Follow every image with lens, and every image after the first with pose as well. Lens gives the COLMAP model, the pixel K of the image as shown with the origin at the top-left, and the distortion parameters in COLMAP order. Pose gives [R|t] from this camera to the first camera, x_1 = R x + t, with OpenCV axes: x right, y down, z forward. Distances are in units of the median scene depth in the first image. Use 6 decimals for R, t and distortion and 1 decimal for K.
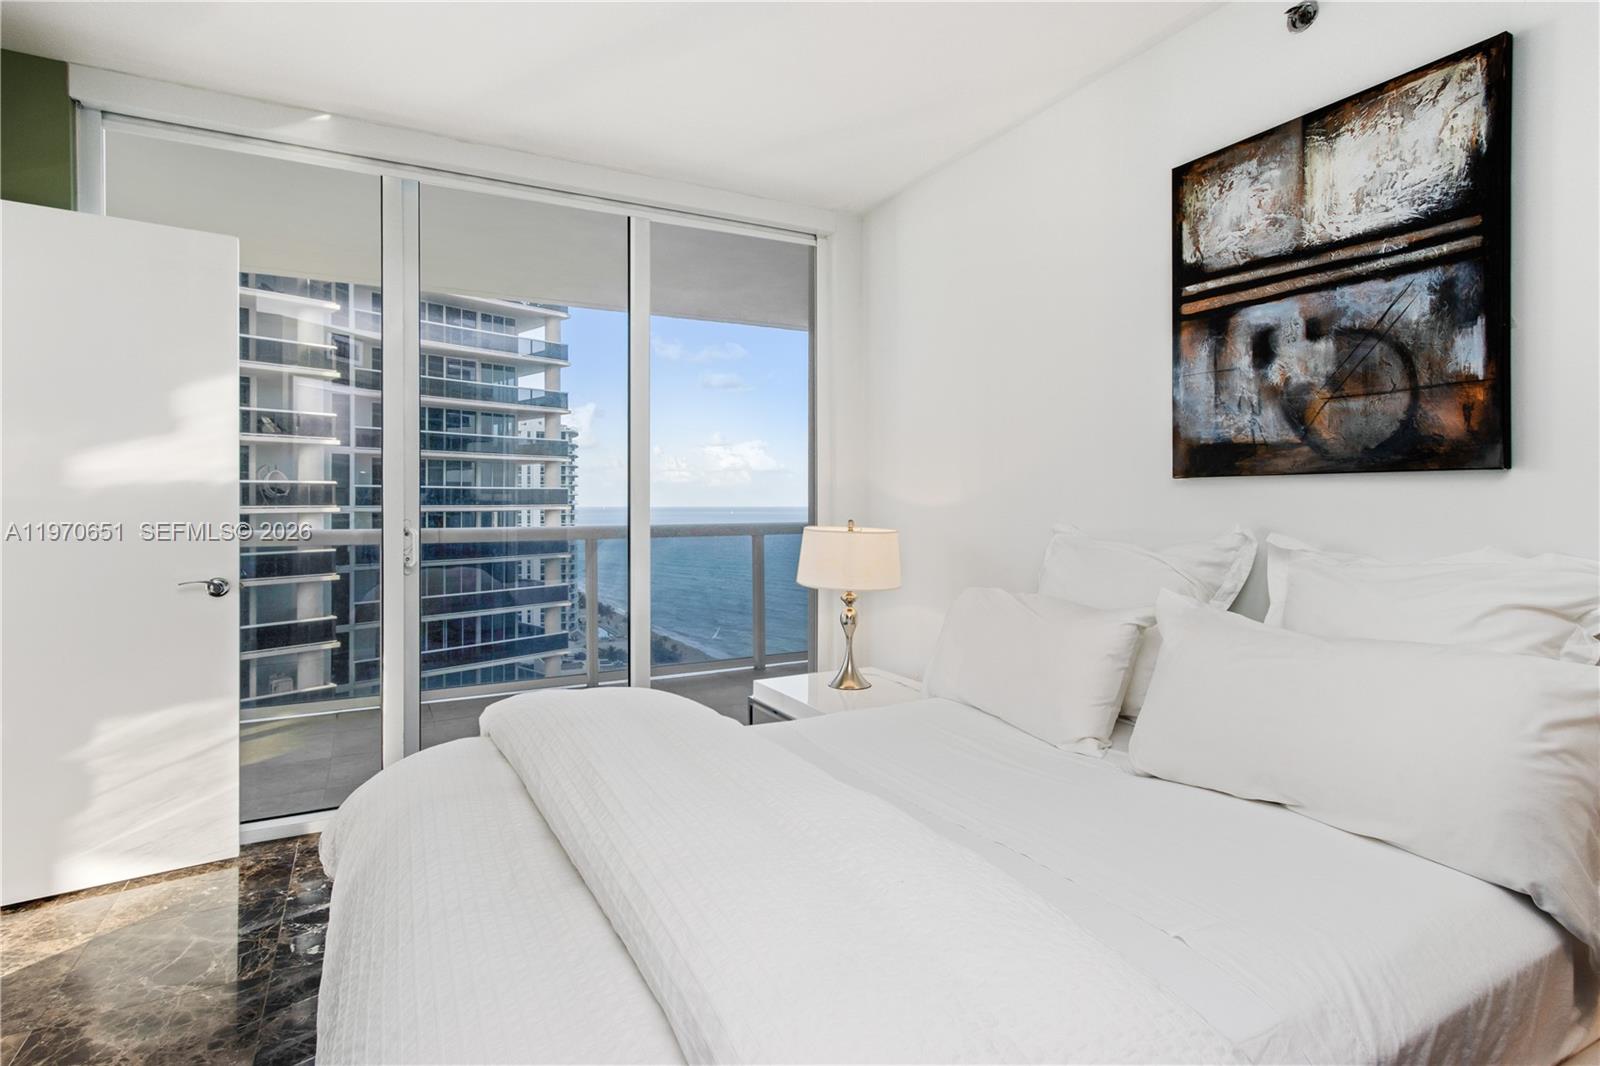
lens RADIAL K [[788.2, 0, 770.1], [0, 788.2, 503.8], [0, 0, 1]] dist [0.000407, 0.001701]
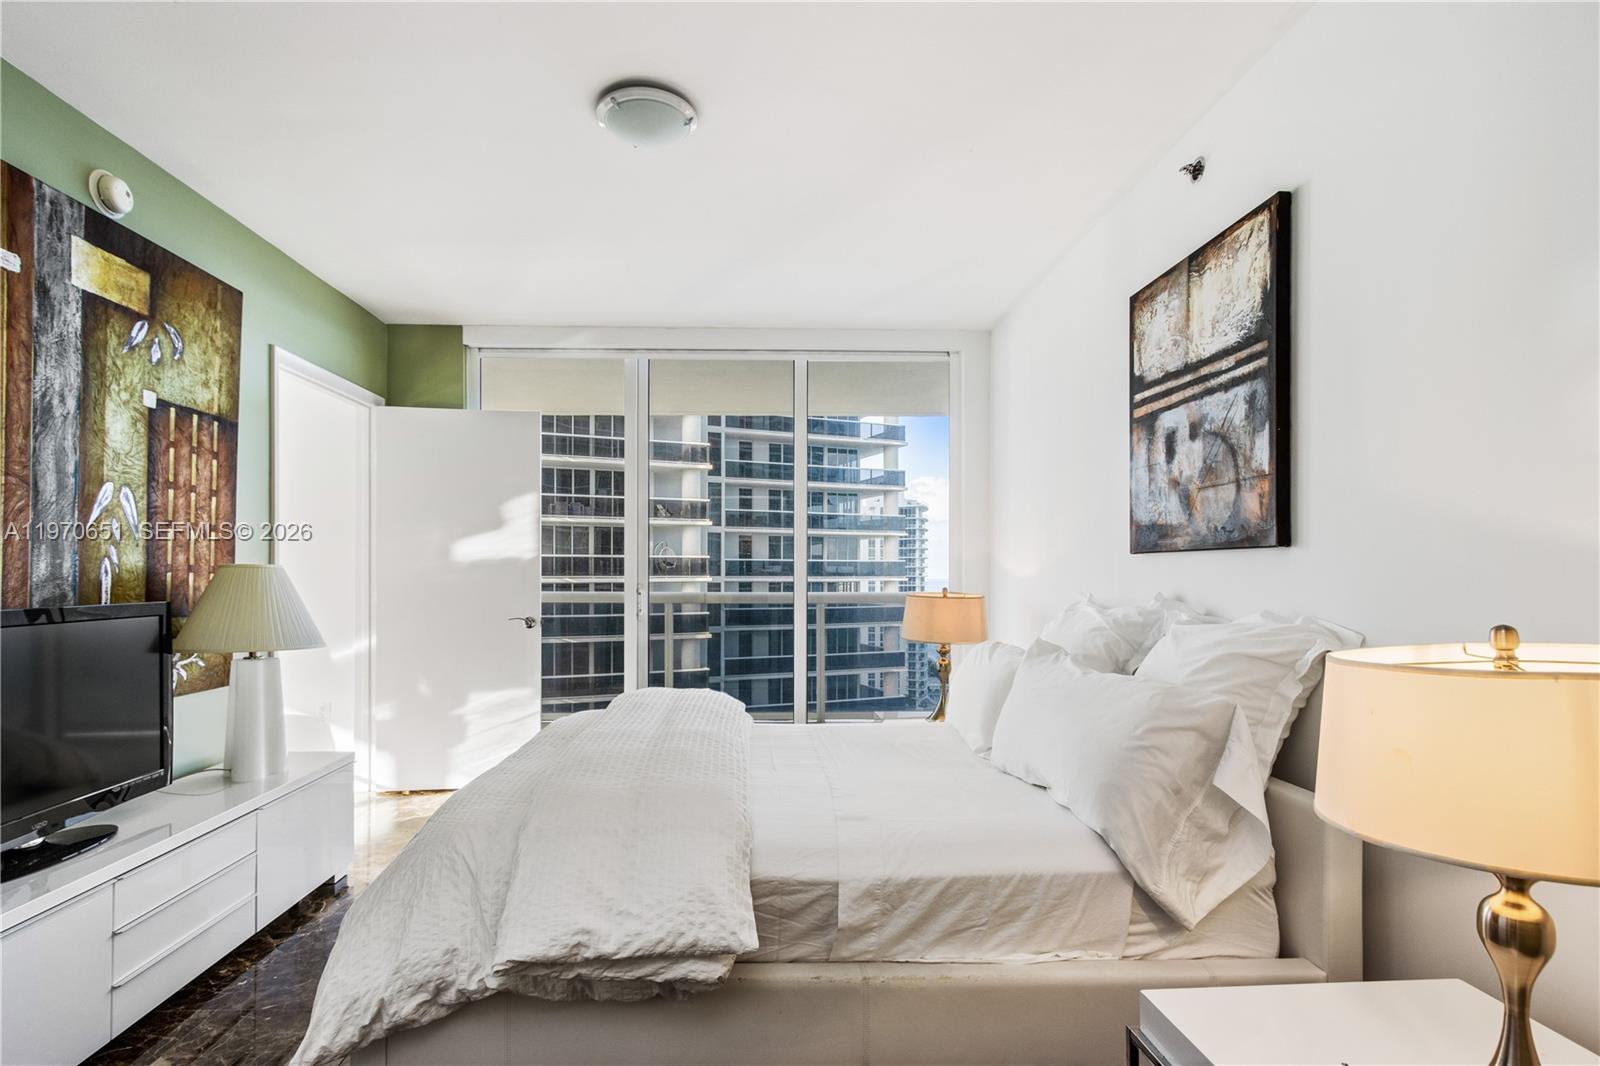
lens RADIAL K [[770.7, 0, 774.4], [0, 770.7, 575.2], [0, 0, 1]] dist [-0.000317, -0.000113]
pose [[0.906007, 0.004328, -0.423241, 0.566276], [-0.004573, 0.999989, 0.000437, 0.002362], [0.423238, 0.001539, 0.906017, -0.323984]]
